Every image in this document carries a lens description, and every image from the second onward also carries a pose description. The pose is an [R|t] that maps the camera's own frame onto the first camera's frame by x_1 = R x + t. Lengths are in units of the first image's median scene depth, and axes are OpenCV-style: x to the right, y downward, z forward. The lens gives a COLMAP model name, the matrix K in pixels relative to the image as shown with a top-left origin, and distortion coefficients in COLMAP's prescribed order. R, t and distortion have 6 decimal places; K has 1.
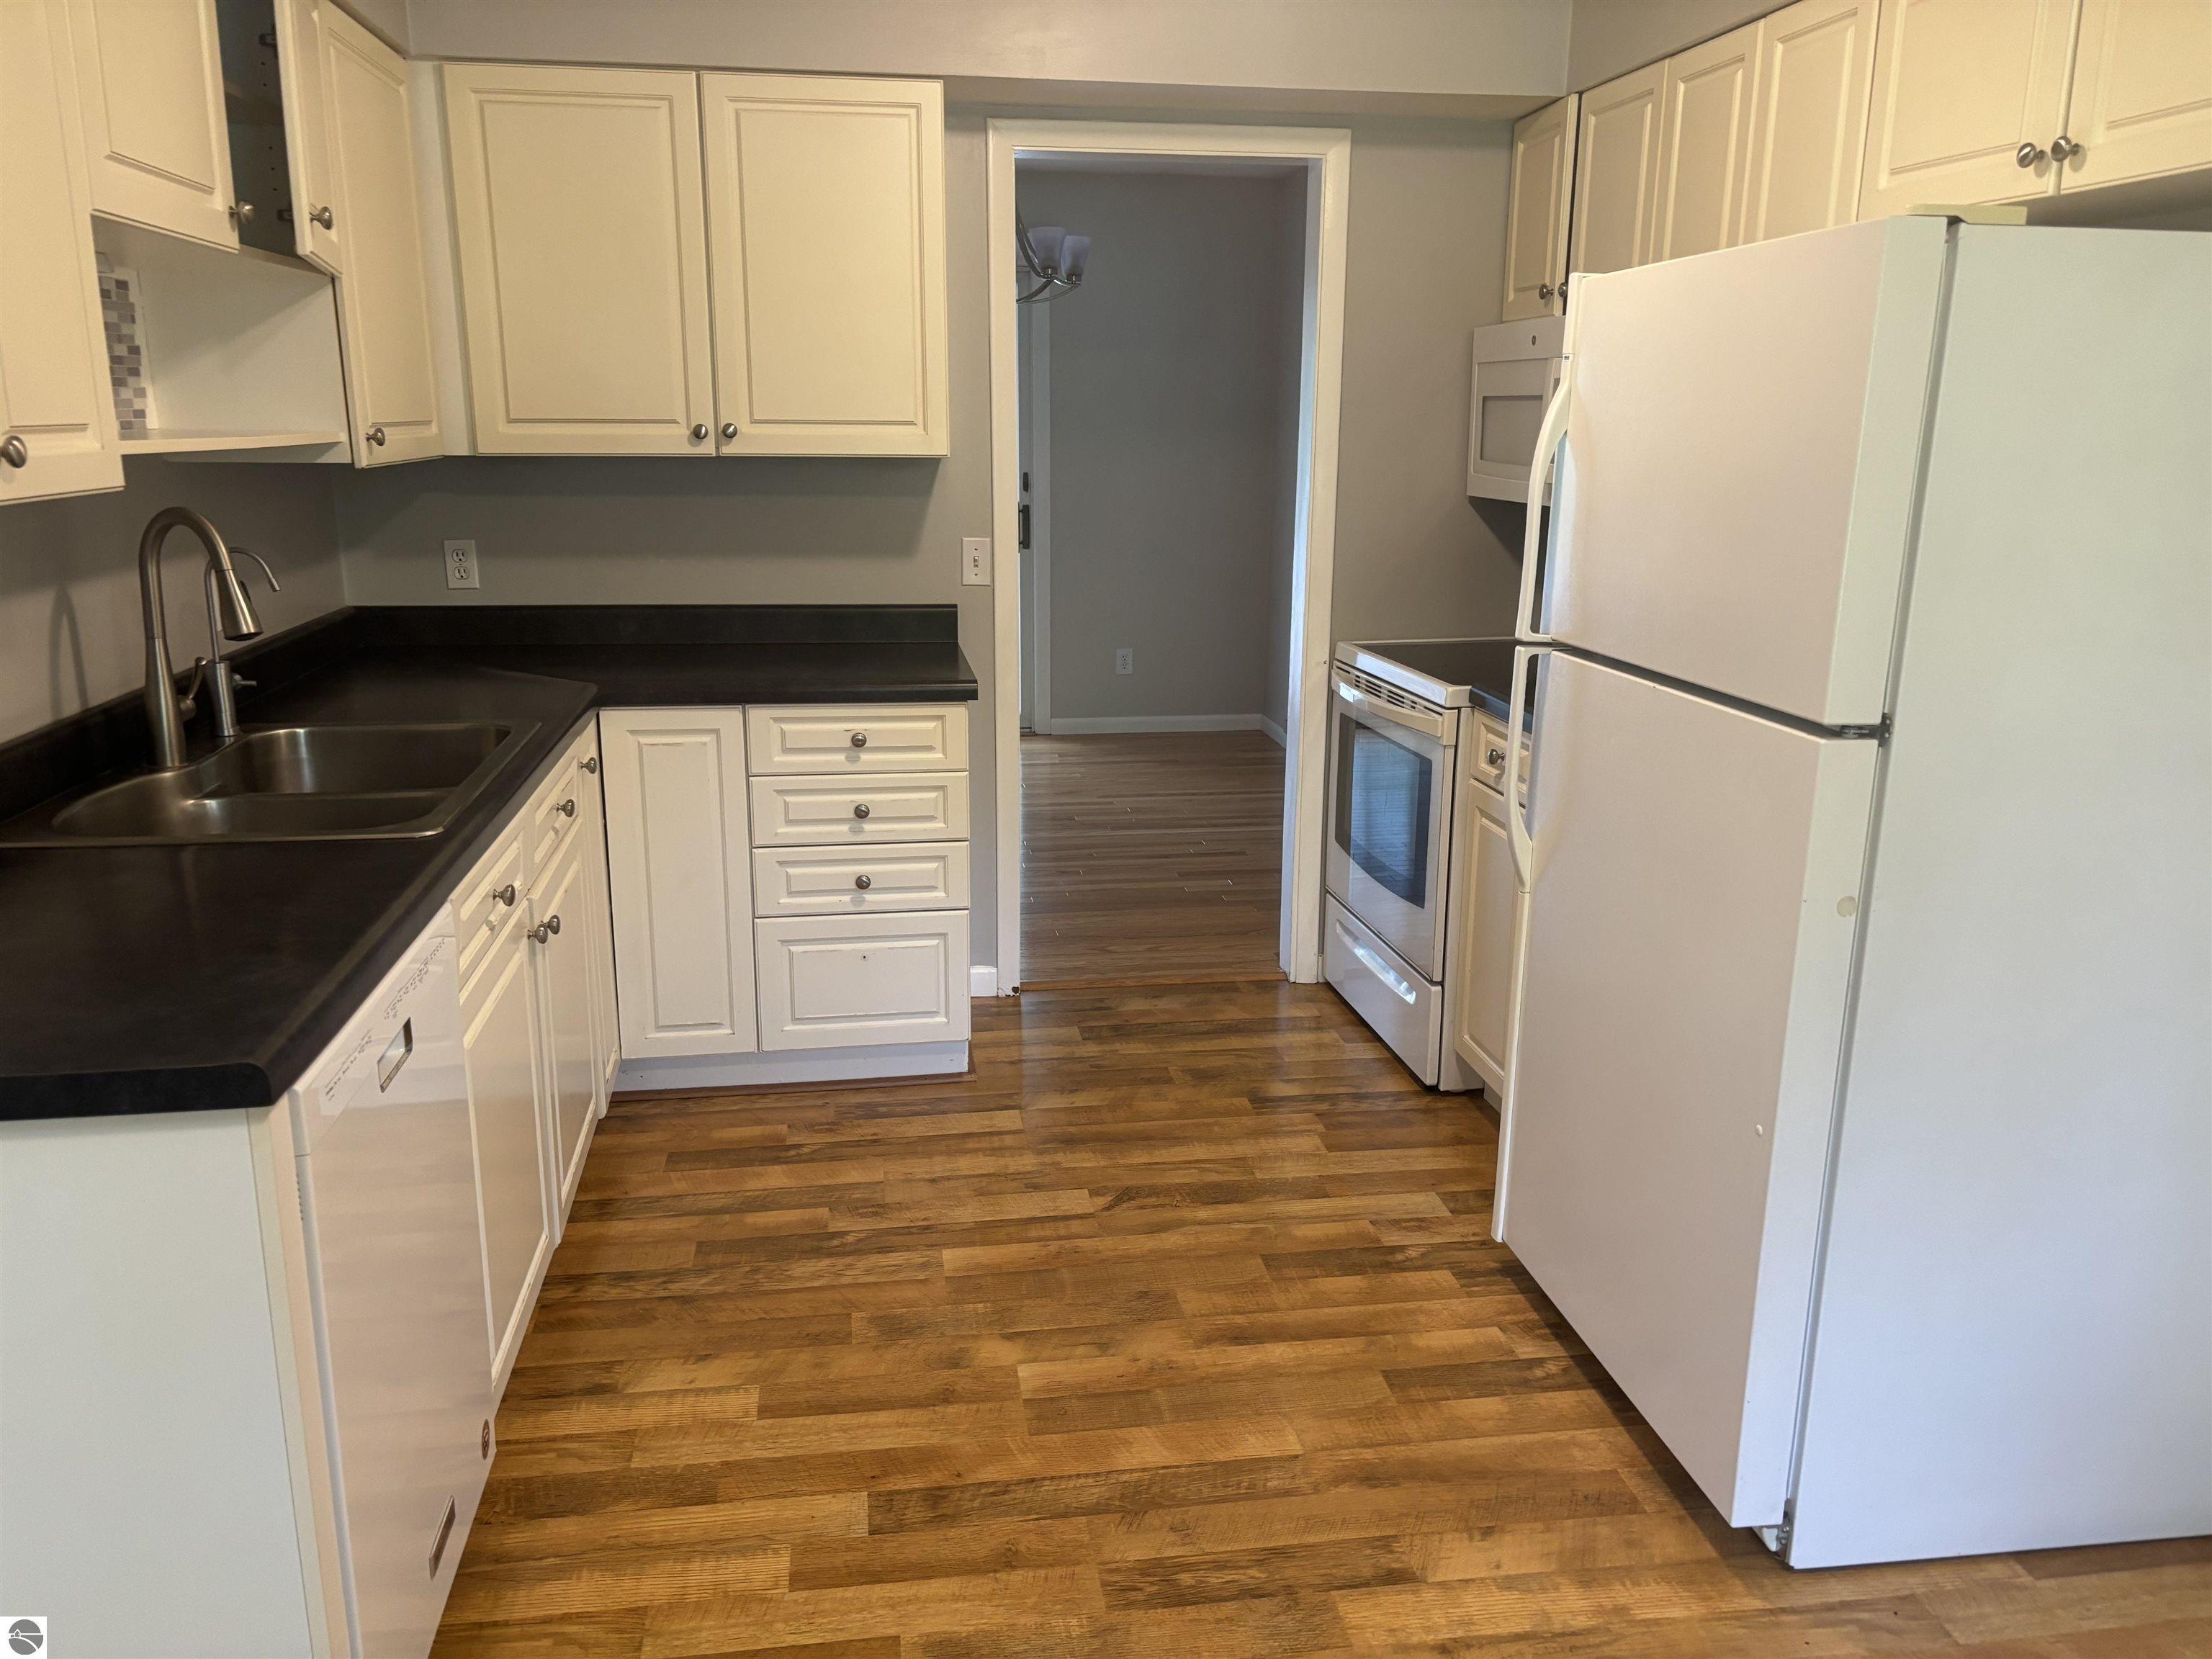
lens RADIAL K [[1672.3, 0, 1101.8], [0, 1672.3, 819.5], [0, 0, 1]] dist [0.032749, -0.024165]
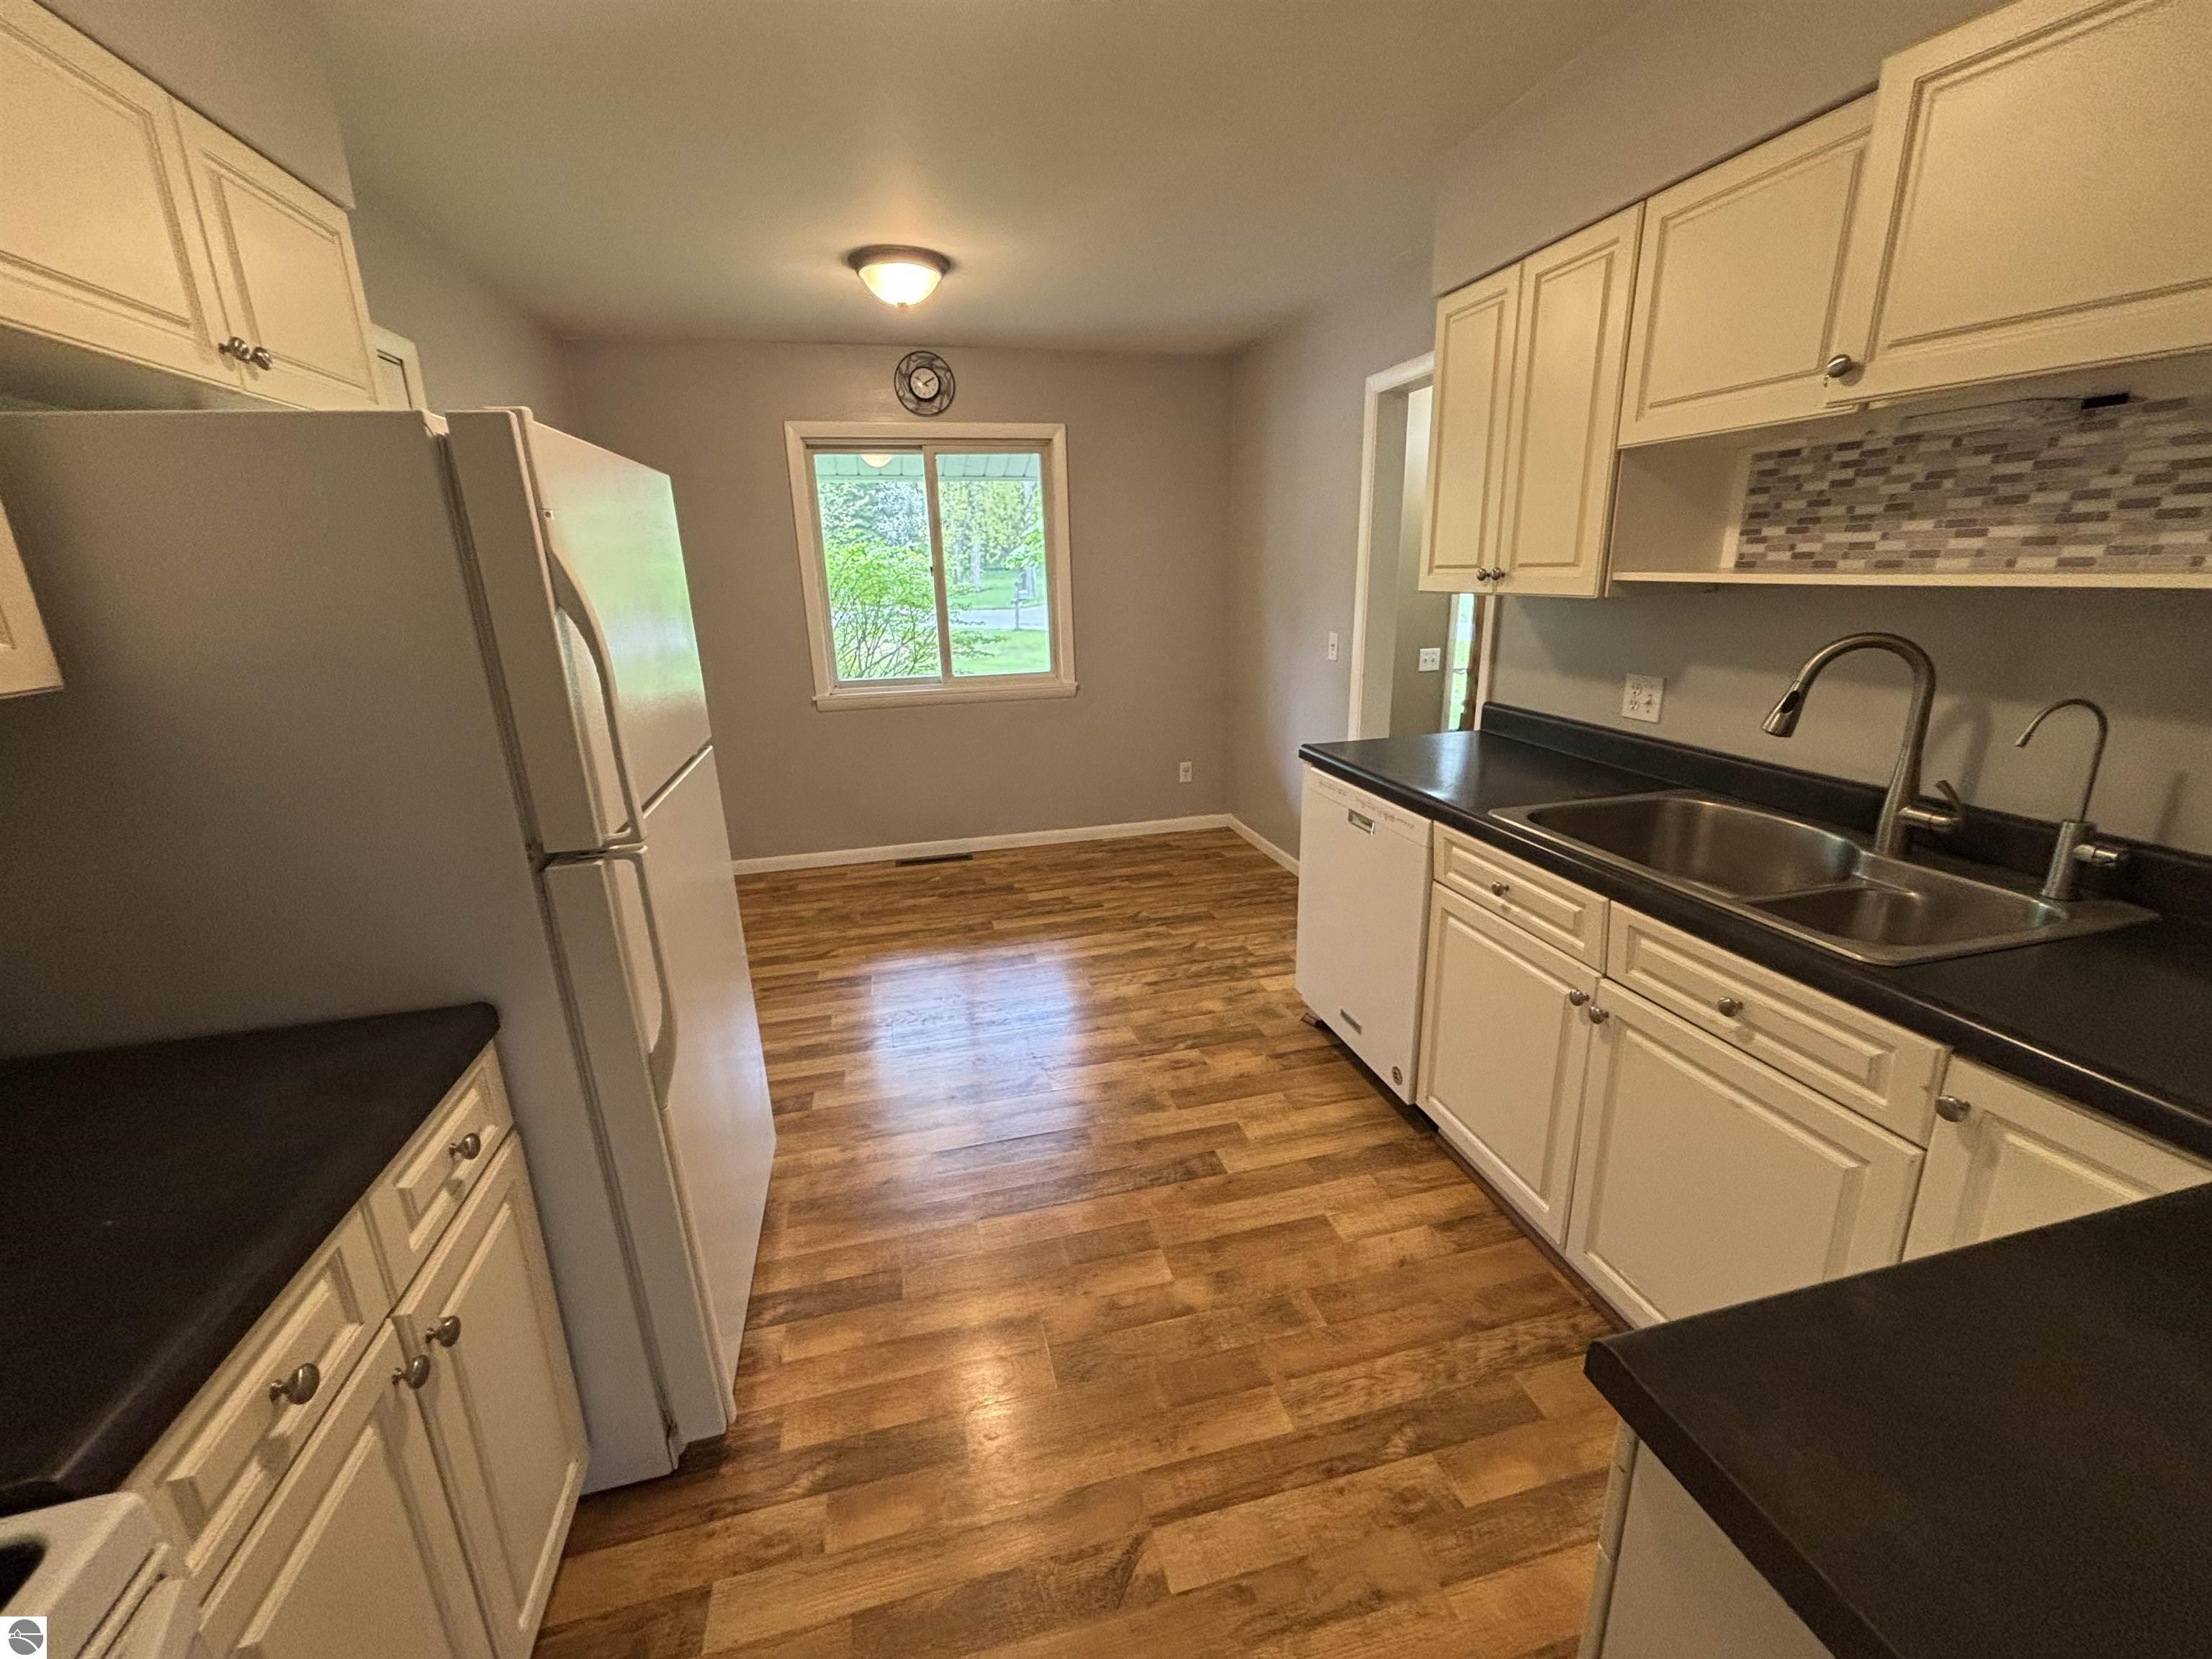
lens RADIAL K [[894.0, 0, 1102.7], [0, 894.0, 830.9], [0, 0, 1]] dist [0.003826, -0.001671]
pose [[-0.995545, 0.048965, -0.080579, 0.045448], [0.001968, 0.865193, 0.501435, -0.339995], [0.094269, 0.499042, -0.861435, 1.404241]]
